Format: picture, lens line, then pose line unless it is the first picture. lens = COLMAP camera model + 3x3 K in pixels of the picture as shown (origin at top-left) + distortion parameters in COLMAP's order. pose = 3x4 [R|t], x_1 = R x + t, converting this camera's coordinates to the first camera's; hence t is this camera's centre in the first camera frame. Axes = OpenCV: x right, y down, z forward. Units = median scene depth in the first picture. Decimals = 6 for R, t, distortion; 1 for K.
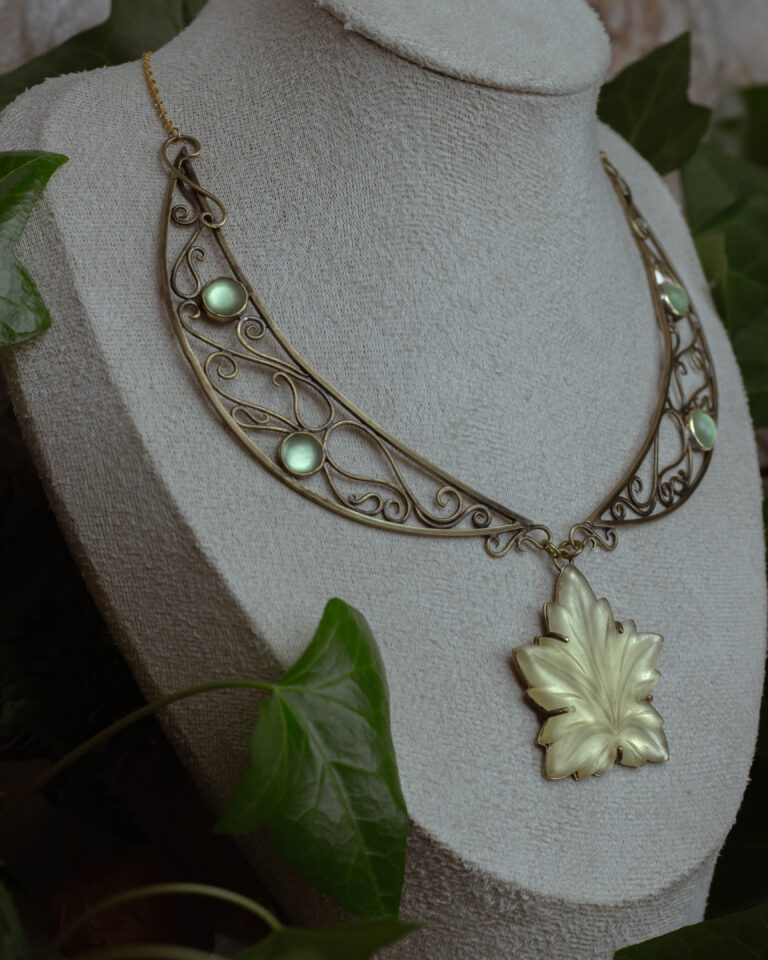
lens RADIAL K [[2966.5, 0, 408.2], [0, 2966.5, 538.6], [0, 0, 1]] dist [-0.116351, 0.000000]
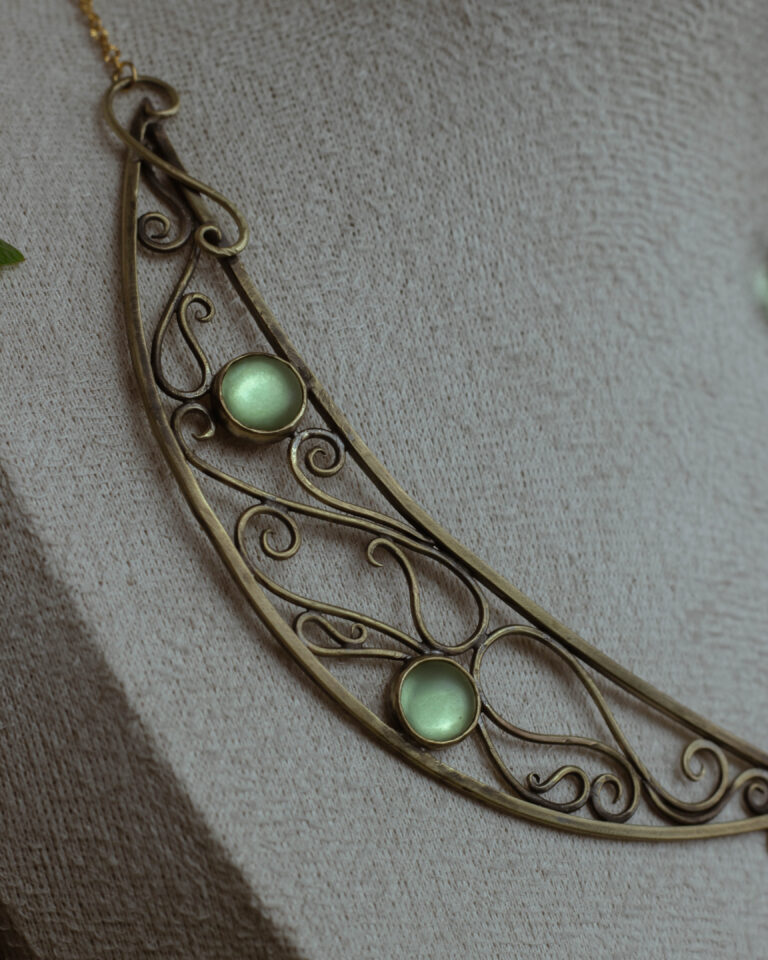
lens RADIAL K [[3200.1, 0, 379.9], [0, 3200.1, 479.4], [0, 0, 1]] dist [-0.172592, 0.000000]
pose [[0.990141, -0.046641, 0.132082, -0.111651], [0.049243, 0.998650, -0.016503, -0.055482], [-0.131134, 0.022844, 0.991101, 0.452222]]
